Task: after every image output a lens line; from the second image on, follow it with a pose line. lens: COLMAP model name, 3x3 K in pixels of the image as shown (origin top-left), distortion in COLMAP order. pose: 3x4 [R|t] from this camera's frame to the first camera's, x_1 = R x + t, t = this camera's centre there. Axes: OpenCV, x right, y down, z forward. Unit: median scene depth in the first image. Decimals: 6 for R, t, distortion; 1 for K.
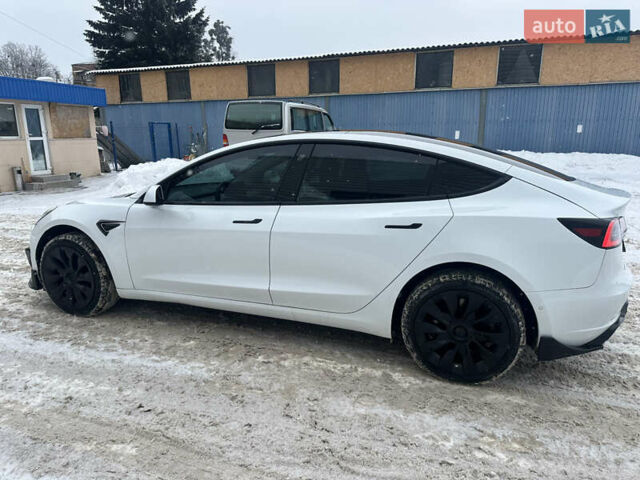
lens RADIAL K [[442.8, 0, 318.6], [0, 442.8, 253.4], [0, 0, 1]] dist [0.064482, -0.091017]
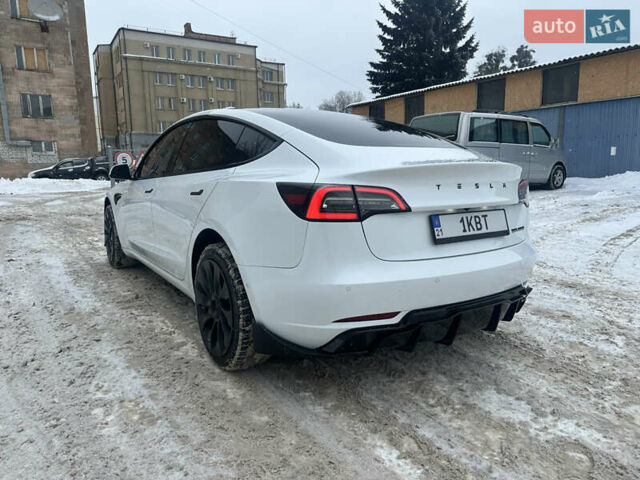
lens RADIAL K [[447.3, 0, 320.0], [0, 447.3, 240.0], [0, 0, 1]] dist [0.069575, -0.086280]
pose [[0.815185, 0.089268, -0.572280, 0.196425], [-0.141152, 0.988881, -0.046812, 0.010197], [0.561738, 0.118939, 0.818721, 0.065810]]
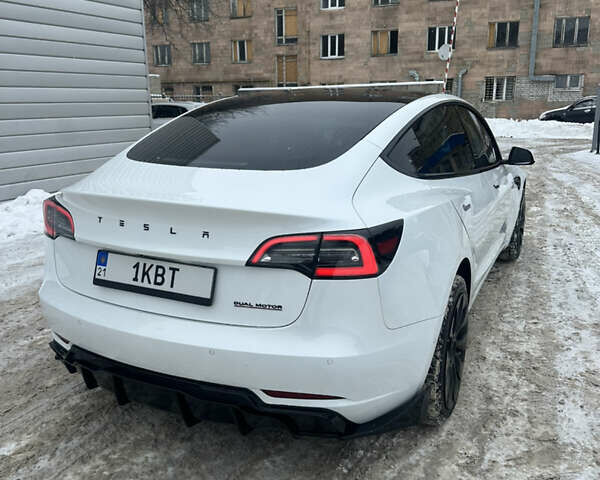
lens RADIAL K [[558.6, 0, 296.4], [0, 558.6, 239.3], [0, 0, 1]] dist [0.091848, -0.138203]
pose [[-0.111981, 0.236544, -0.965146, 0.296524], [-0.248673, 0.933681, 0.257684, -0.074081], [0.962093, 0.268861, -0.045732, 0.281502]]
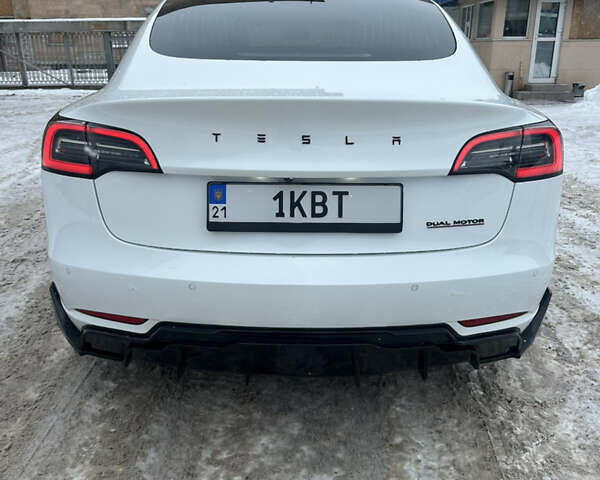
lens RADIAL K [[558.6, 0, 296.4], [0, 558.6, 239.3], [0, 0, 1]] dist [0.091848, -0.138203]
pose [[0.351305, 0.304238, -0.885451, 0.255256], [-0.239481, 0.943470, 0.229158, -0.032216], [0.905115, 0.131545, 0.404305, 0.186211]]
